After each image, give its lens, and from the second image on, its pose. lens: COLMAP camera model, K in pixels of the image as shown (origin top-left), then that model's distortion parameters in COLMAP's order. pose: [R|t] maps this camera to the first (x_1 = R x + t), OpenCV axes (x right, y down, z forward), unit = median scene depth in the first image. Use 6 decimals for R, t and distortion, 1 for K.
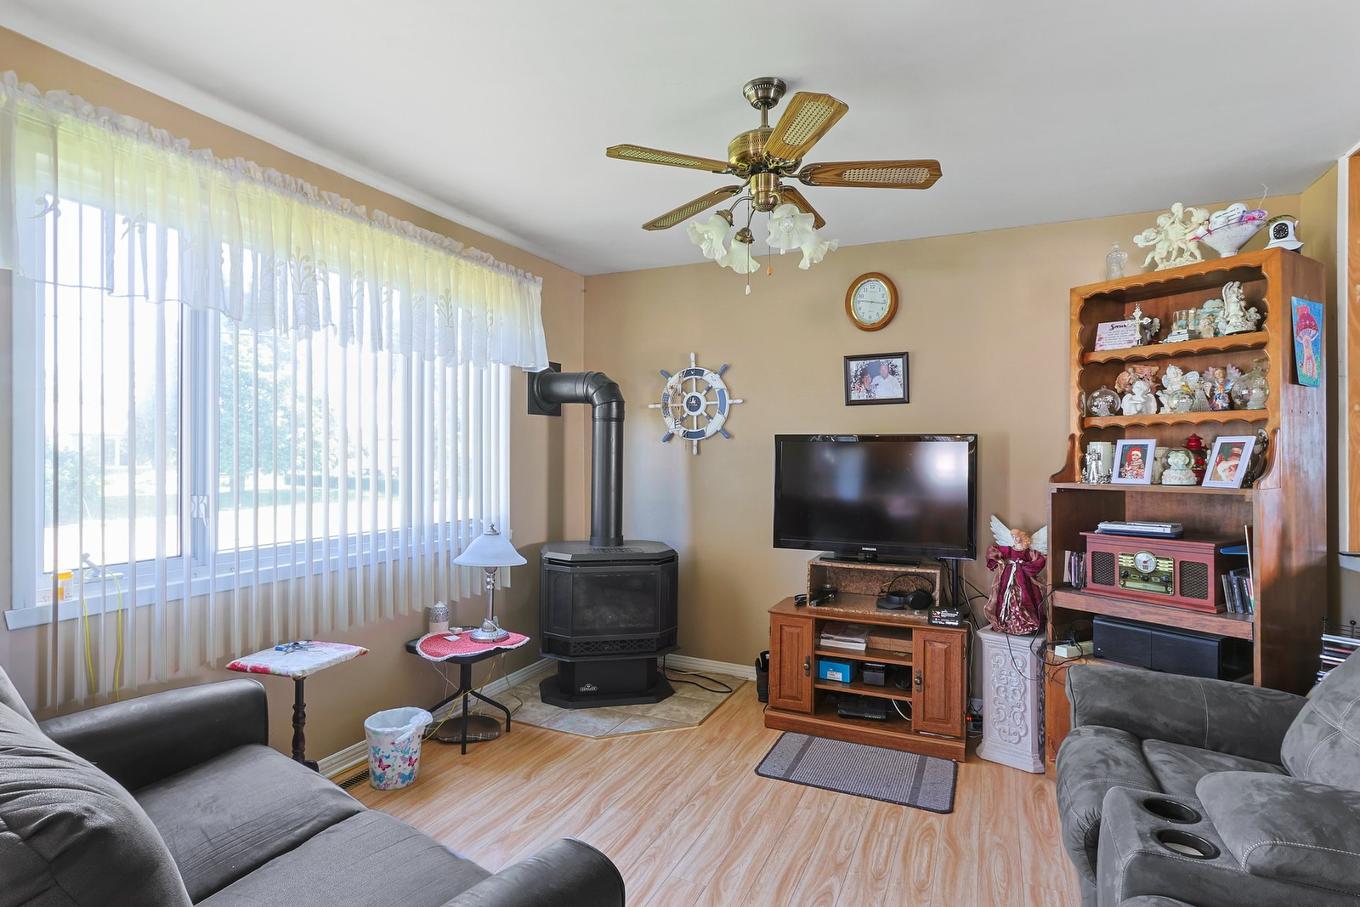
lens RADIAL K [[705.4, 0, 670.0], [0, 705.4, 451.8], [0, 0, 1]] dist [-0.002395, 0.005416]
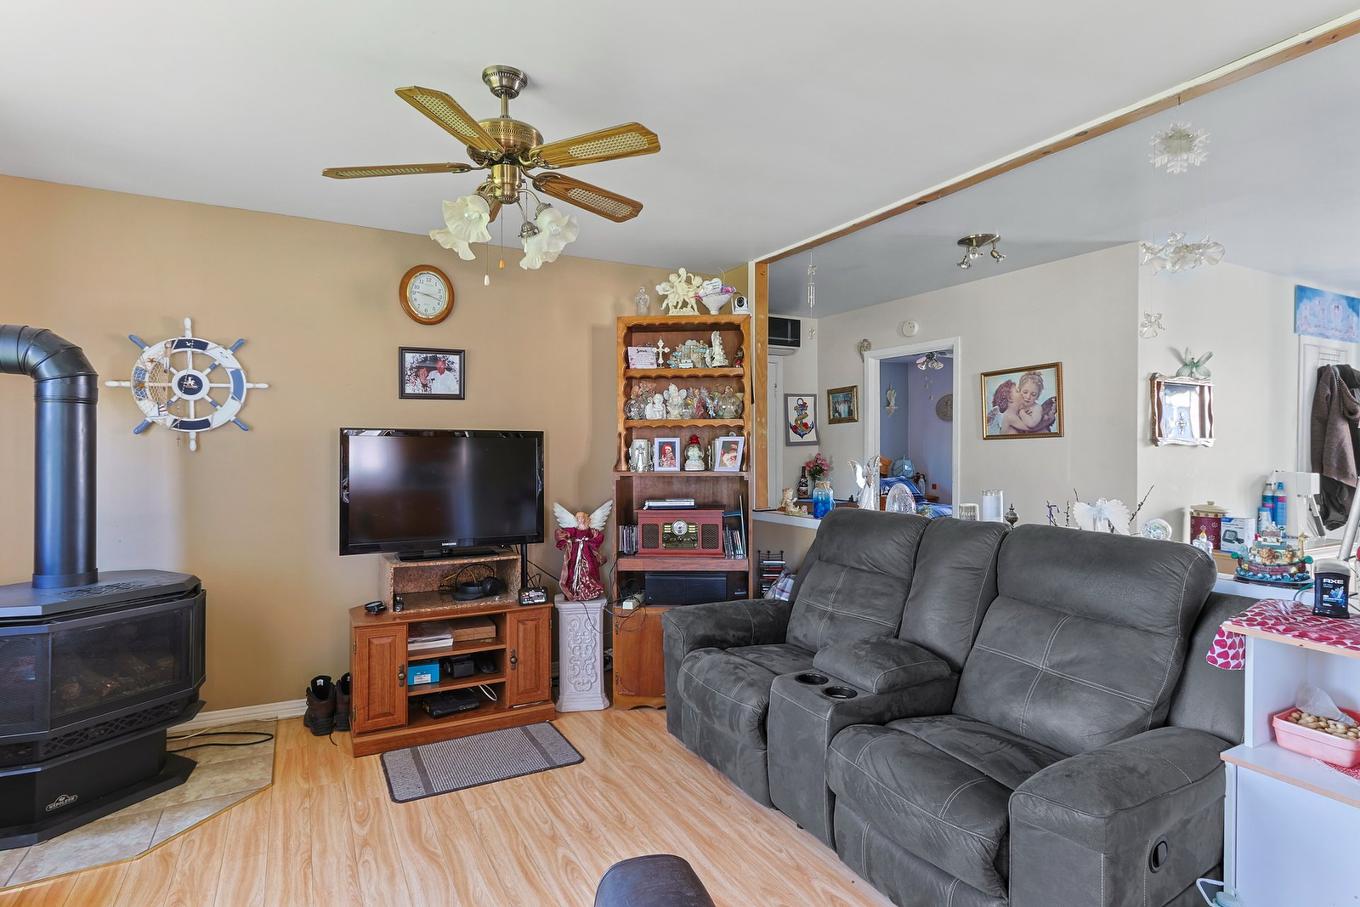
lens RADIAL K [[705.4, 0, 673.4], [0, 705.4, 449.6], [0, 0, 1]] dist [-0.002395, 0.005416]
pose [[0.597830, -0.006605, 0.801596, -0.382122], [-0.000382, 0.999964, 0.008524, -0.006110], [-0.801623, -0.005402, 0.597806, 0.169558]]
